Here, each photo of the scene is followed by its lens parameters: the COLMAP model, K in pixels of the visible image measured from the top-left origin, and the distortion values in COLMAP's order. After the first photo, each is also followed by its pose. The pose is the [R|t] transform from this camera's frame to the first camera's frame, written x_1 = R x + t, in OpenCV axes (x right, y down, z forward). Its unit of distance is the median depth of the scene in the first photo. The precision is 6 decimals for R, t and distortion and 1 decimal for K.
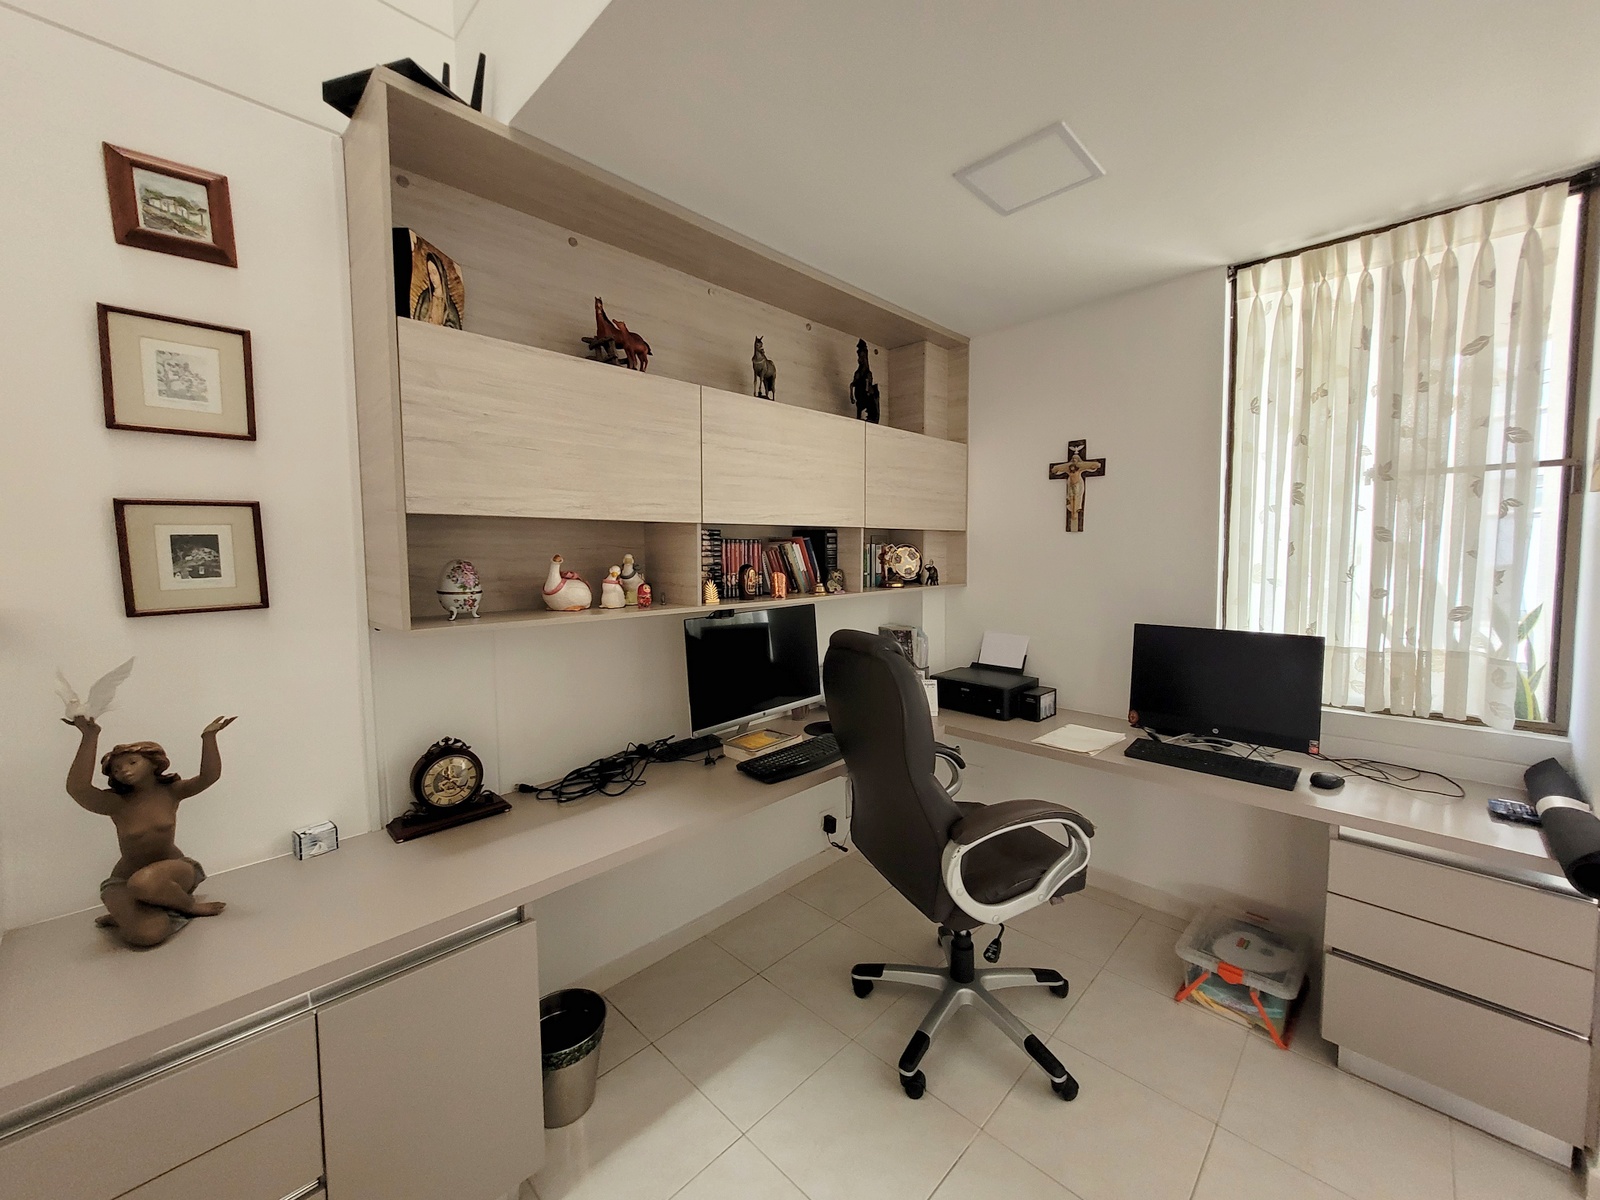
lens RADIAL K [[626.2, 0, 800.6], [0, 626.2, 588.7], [0, 0, 1]] dist [0.000291, -0.000032]
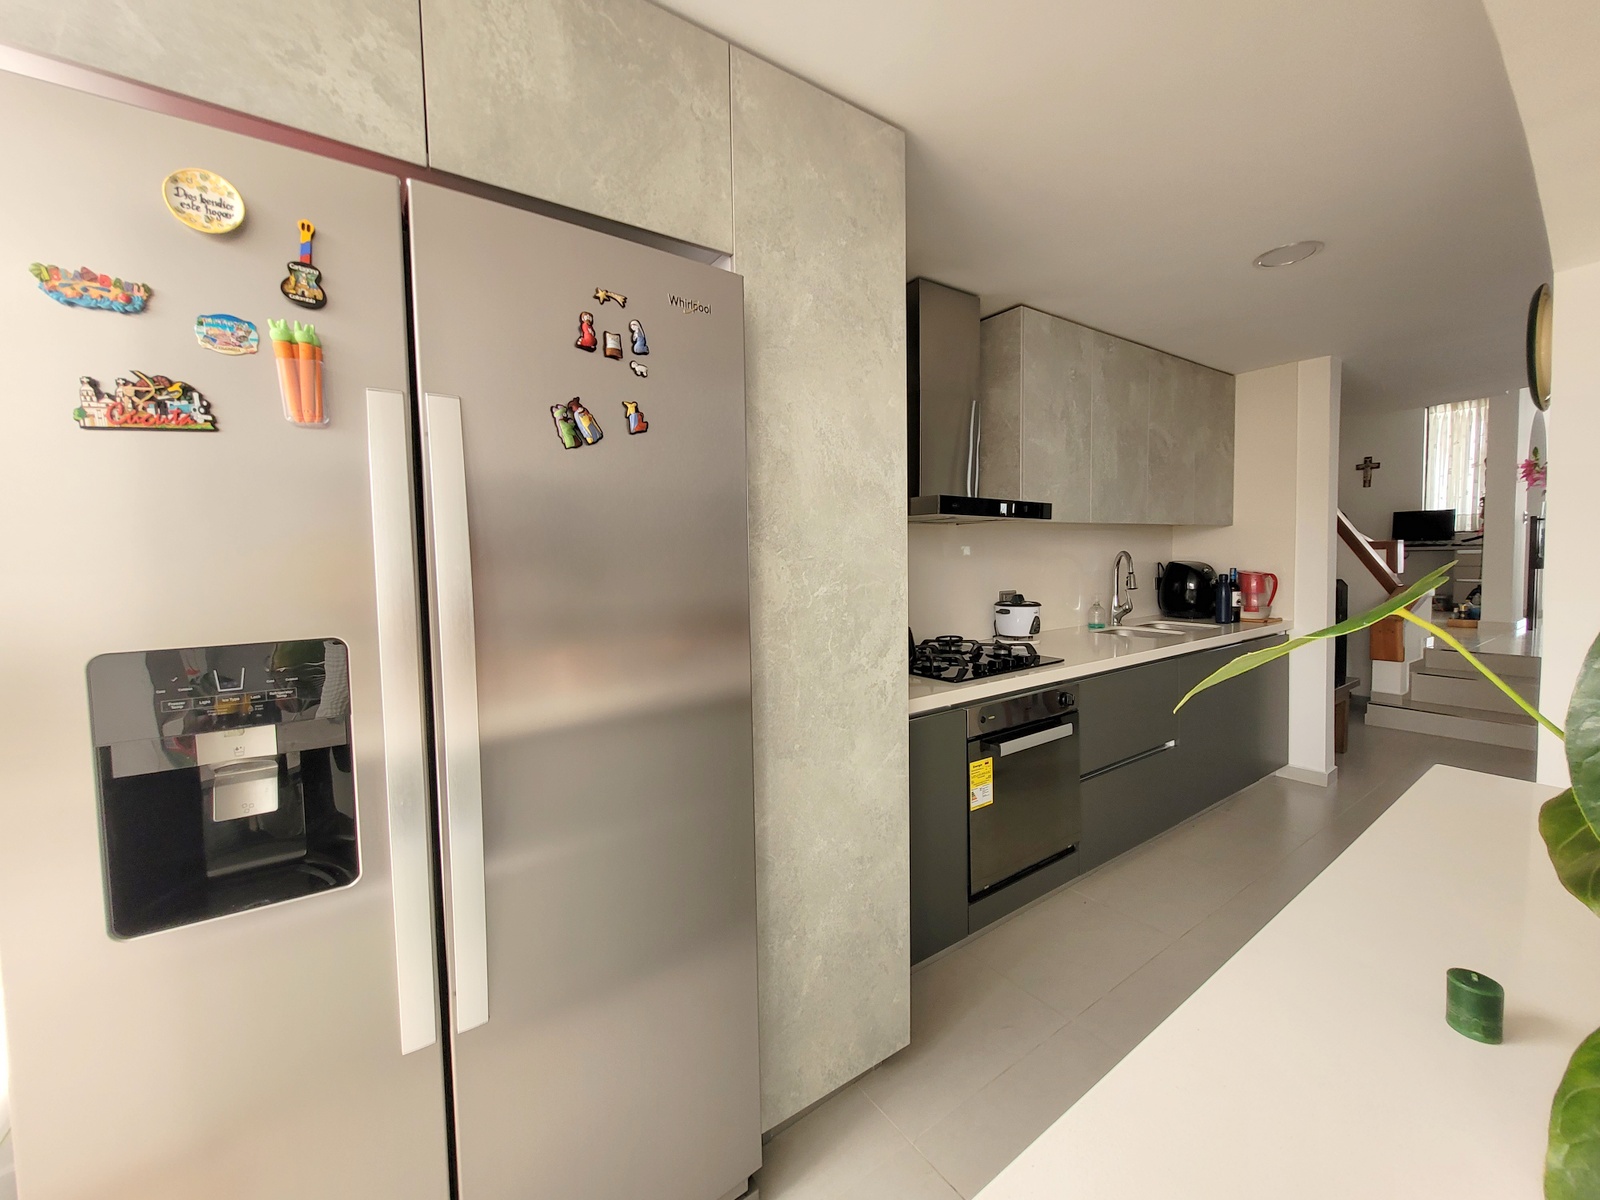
lens RADIAL K [[626.2, 0, 801.8], [0, 626.2, 591.5], [0, 0, 1]] dist [0.000291, -0.000032]
pose [[0.981646, 0.005422, -0.190636, -2.386772], [-0.006720, 0.999958, -0.006161, 0.647533], [0.190595, 0.007329, 0.981641, -3.568190]]
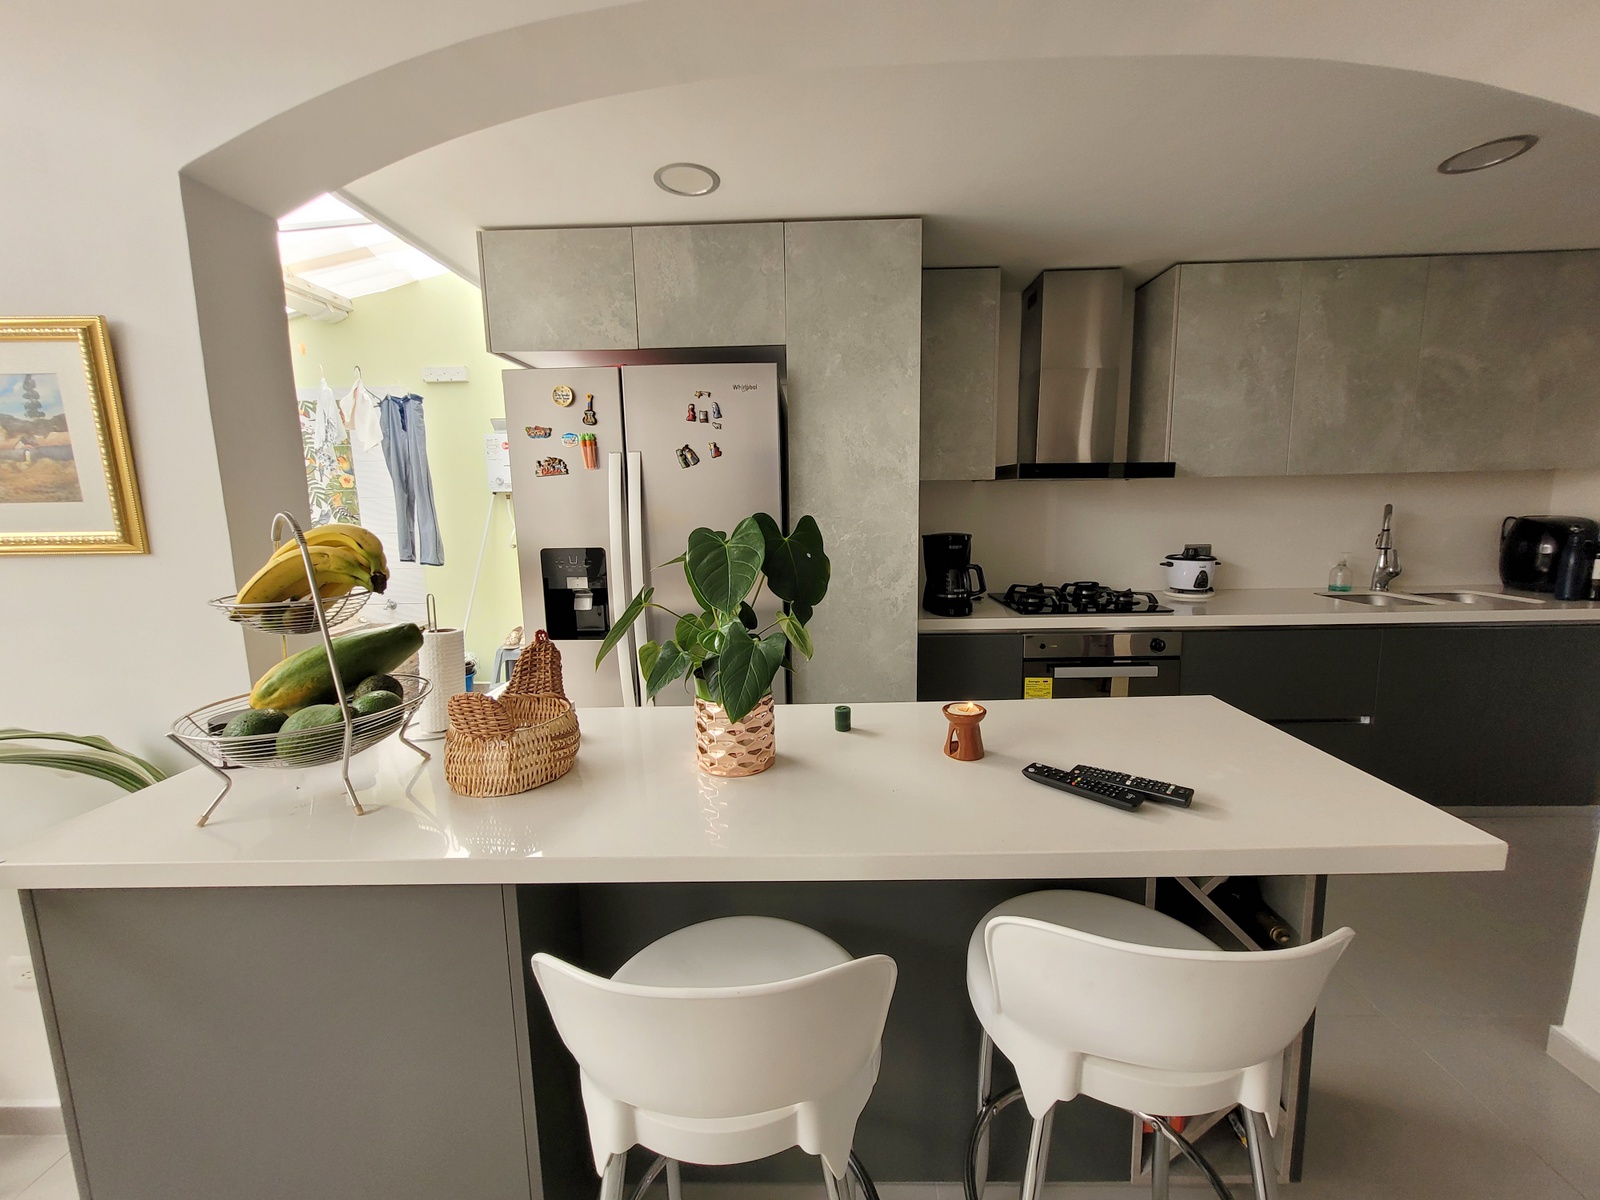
lens RADIAL K [[626.2, 0, 806.7], [0, 626.2, 587.9], [0, 0, 1]] dist [0.000291, -0.000032]
pose [[0.681533, 0.100660, -0.724831, -1.679140], [-0.039552, 0.994113, 0.100867, 0.621353], [0.730718, -0.040076, 0.681503, -3.720533]]
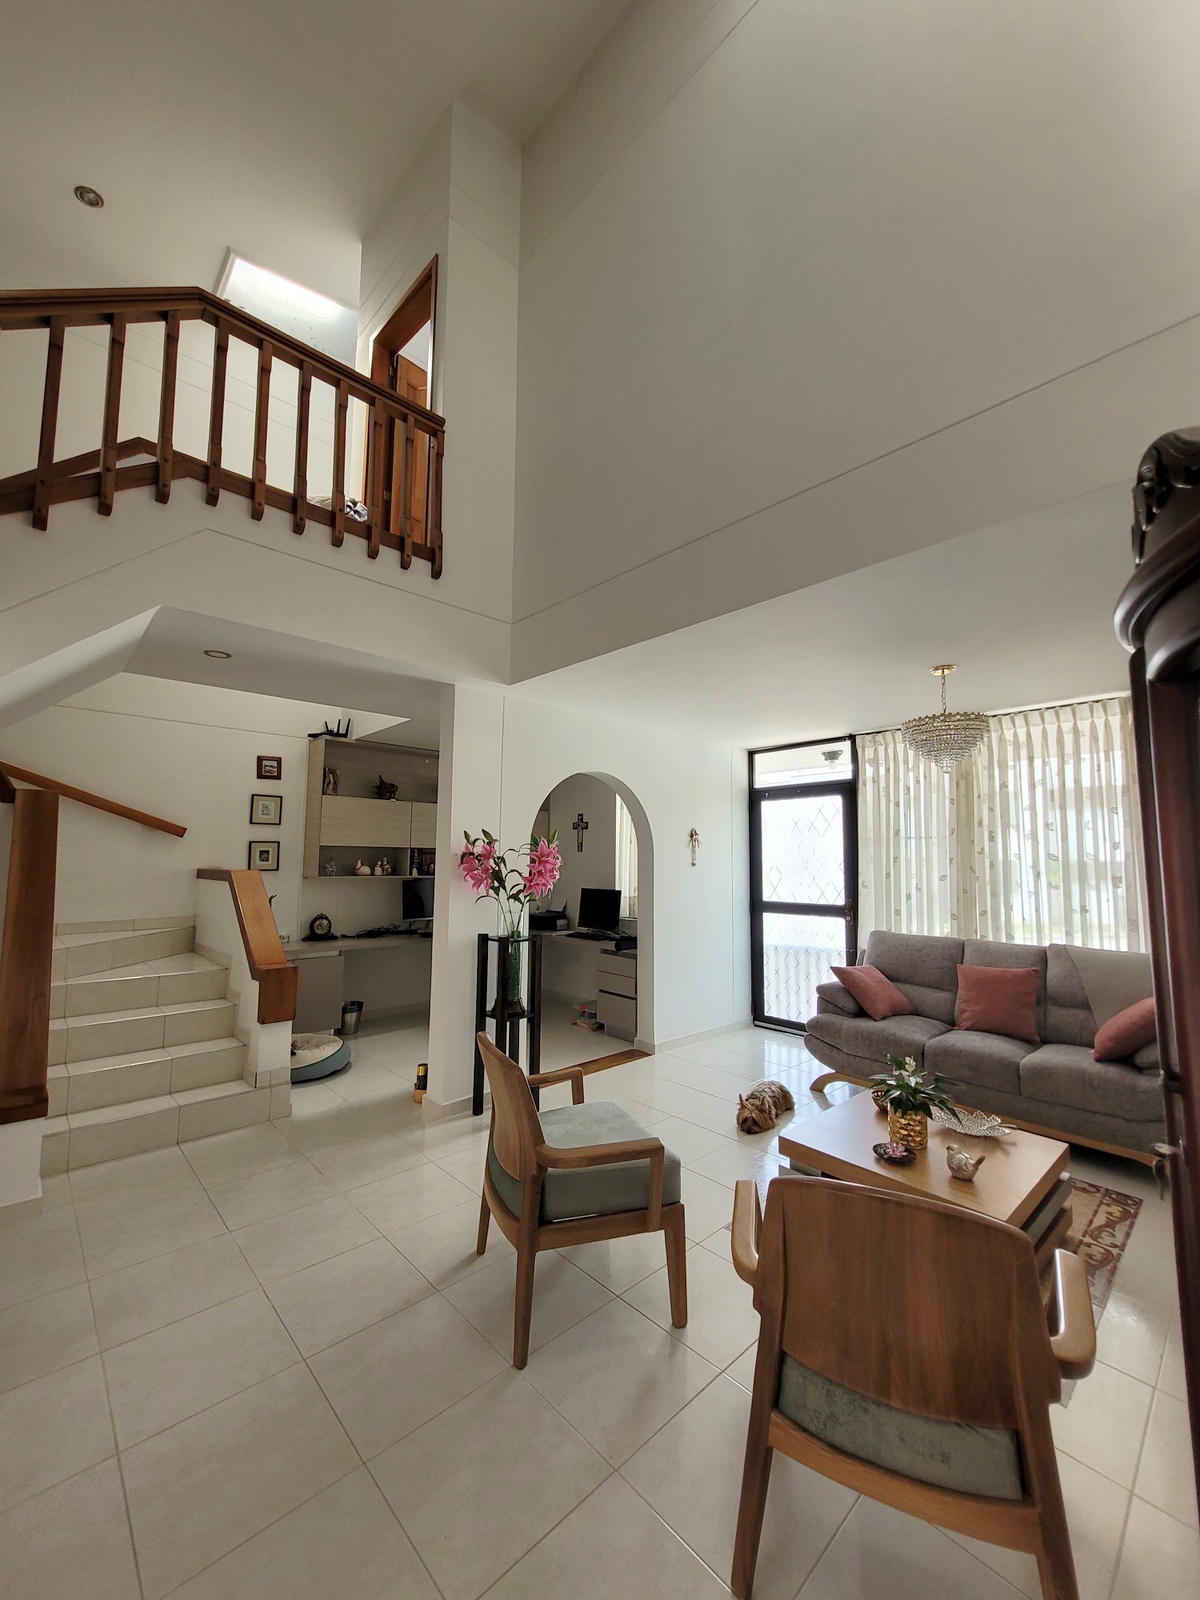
lens RADIAL K [[626.2, 0, 609.1], [0, 626.2, 801.1], [0, 0, 1]] dist [0.000291, -0.000032]
pose [[0.999108, 0.014047, -0.039813, 0.932337], [-0.019957, 0.988152, -0.152172, 0.114854], [0.037204, 0.152831, 0.987552, -1.998469]]
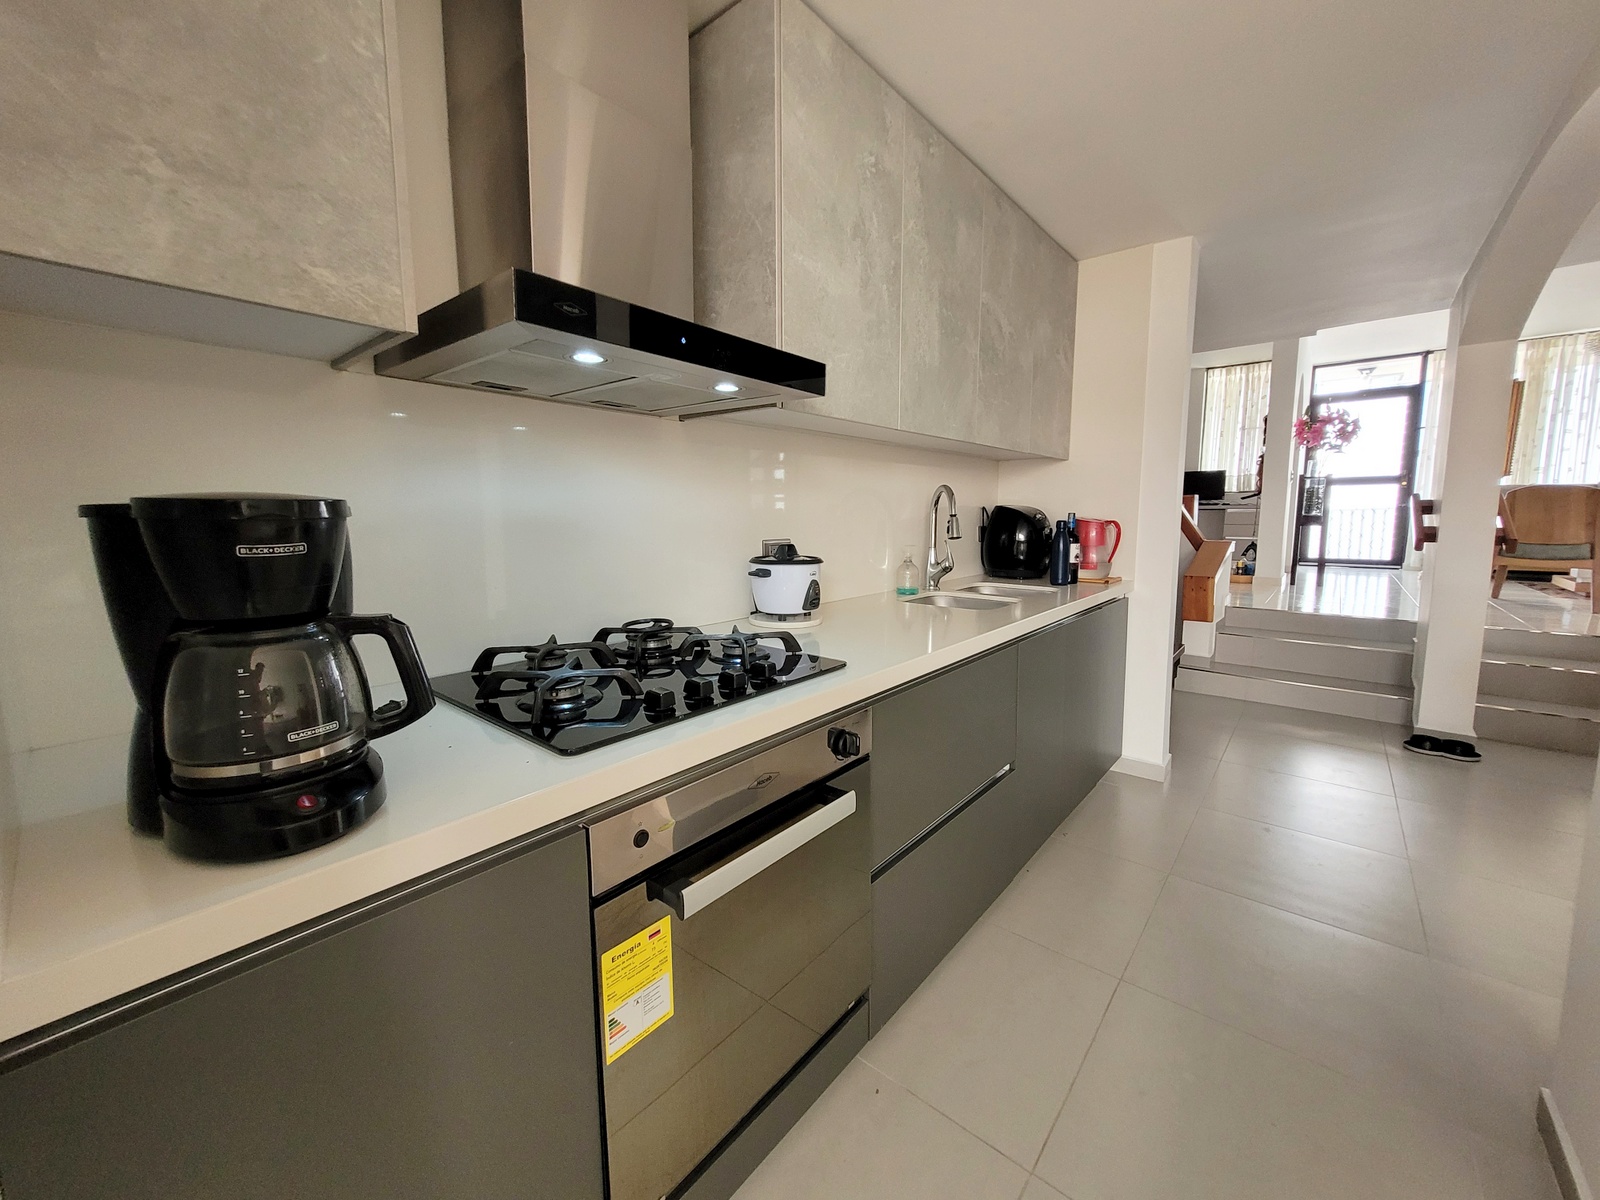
lens RADIAL K [[626.2, 0, 803.1], [0, 626.2, 589.7], [0, 0, 1]] dist [0.000291, -0.000032]
pose [[0.997289, 0.001348, 0.073575, -2.204911], [-0.005341, 0.998521, 0.054105, 0.658384], [-0.073393, -0.054352, 0.995821, -2.896480]]
